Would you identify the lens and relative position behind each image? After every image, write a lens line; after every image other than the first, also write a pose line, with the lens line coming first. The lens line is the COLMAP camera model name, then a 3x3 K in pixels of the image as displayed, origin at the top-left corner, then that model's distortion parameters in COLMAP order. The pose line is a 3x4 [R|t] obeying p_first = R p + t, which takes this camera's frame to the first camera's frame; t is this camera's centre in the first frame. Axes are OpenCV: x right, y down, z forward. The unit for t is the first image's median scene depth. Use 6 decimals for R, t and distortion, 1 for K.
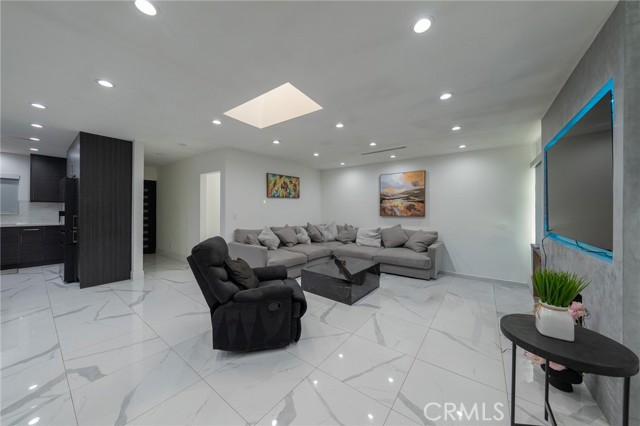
lens RADIAL K [[219.0, 0, 315.4], [0, 219.0, 211.6], [0, 0, 1]] dist [-0.001663, -0.000431]
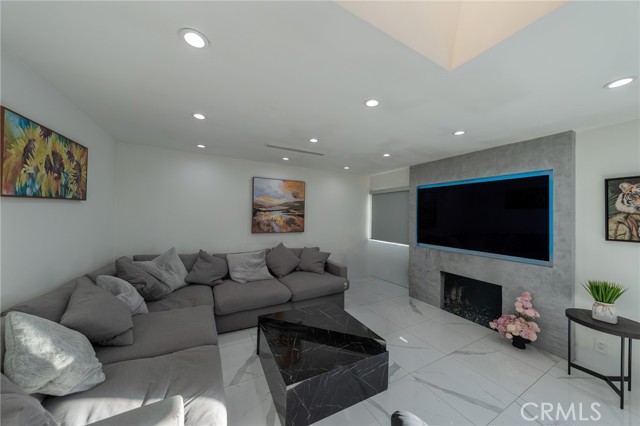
lens RADIAL K [[219.0, 0, 321.6], [0, 219.0, 209.7], [0, 0, 1]] dist [-0.001663, -0.000431]
pose [[0.397709, 0.024523, 0.917184, -0.296071], [-0.014700, 0.999685, -0.020355, -0.049235], [-0.917394, -0.005387, 0.397945, 0.521359]]
